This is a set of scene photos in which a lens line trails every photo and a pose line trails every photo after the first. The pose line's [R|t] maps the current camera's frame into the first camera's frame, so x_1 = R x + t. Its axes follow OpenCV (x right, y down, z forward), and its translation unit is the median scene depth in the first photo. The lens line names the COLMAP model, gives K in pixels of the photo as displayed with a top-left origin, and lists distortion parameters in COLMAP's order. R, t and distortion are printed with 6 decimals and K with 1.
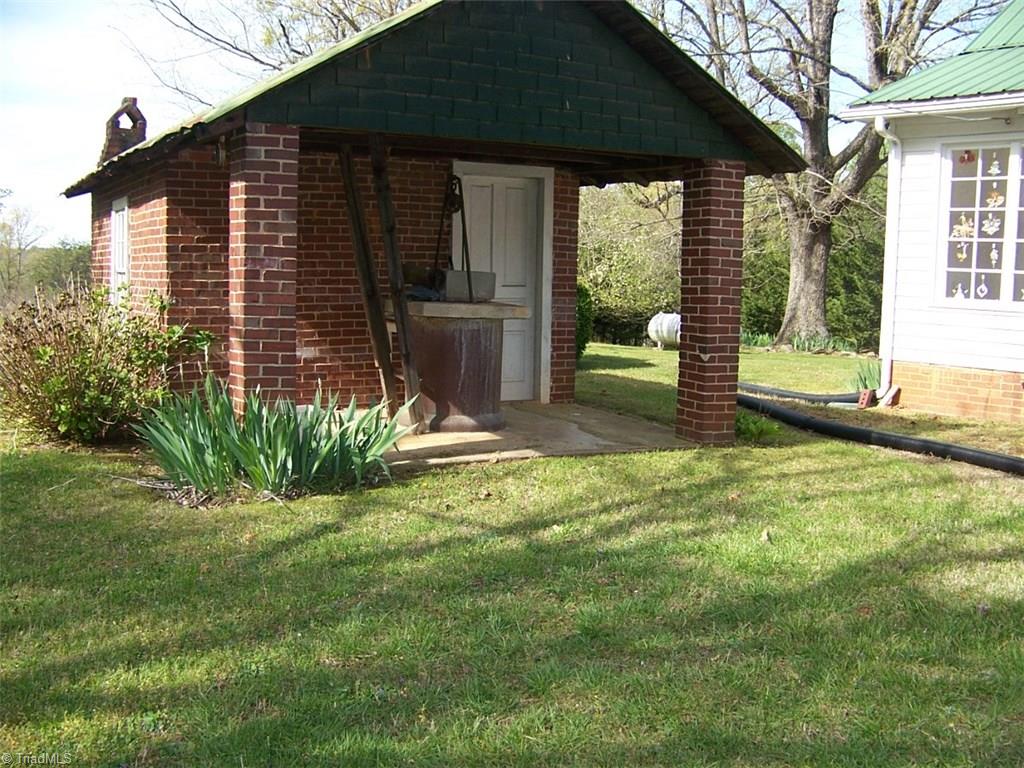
lens RADIAL K [[1083.6, 0, 510.7], [0, 1083.6, 383.2], [0, 0, 1]] dist [-0.089837, 0.000000]
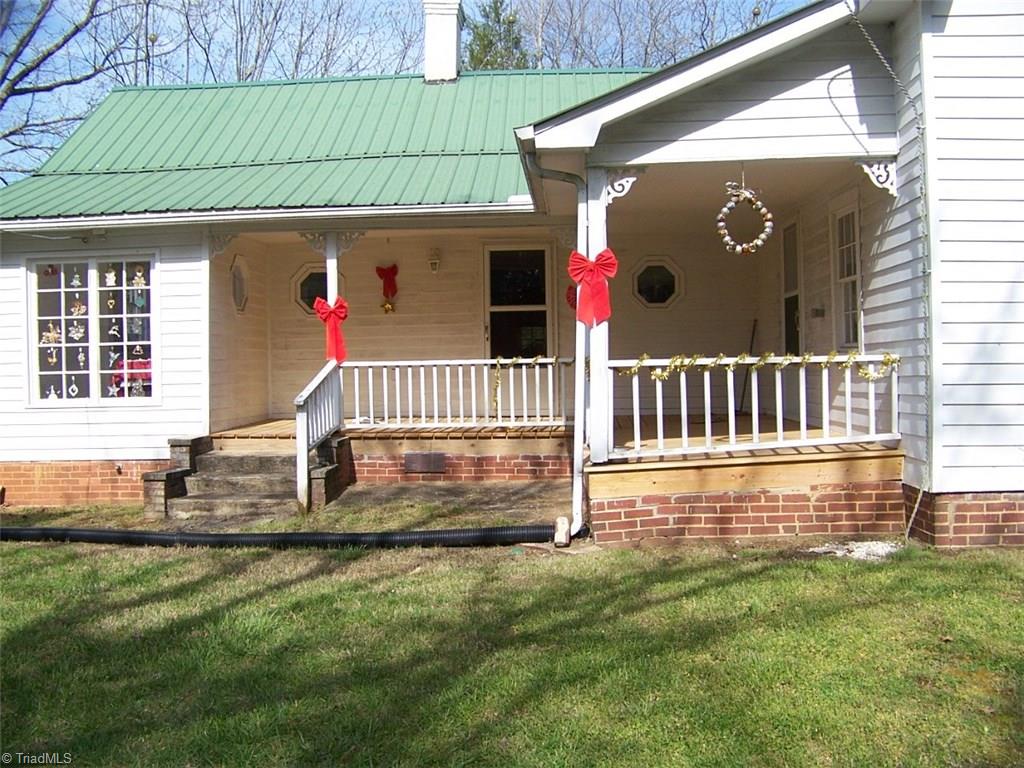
lens RADIAL K [[1083.6, 0, 511.6], [0, 1083.6, 382.3], [0, 0, 1]] dist [-0.089837, 0.000000]
pose [[0.672779, -0.047078, 0.738344, -0.071497], [0.118496, 0.991947, -0.044726, 0.008640], [-0.730292, 0.117581, 0.672940, -0.084298]]
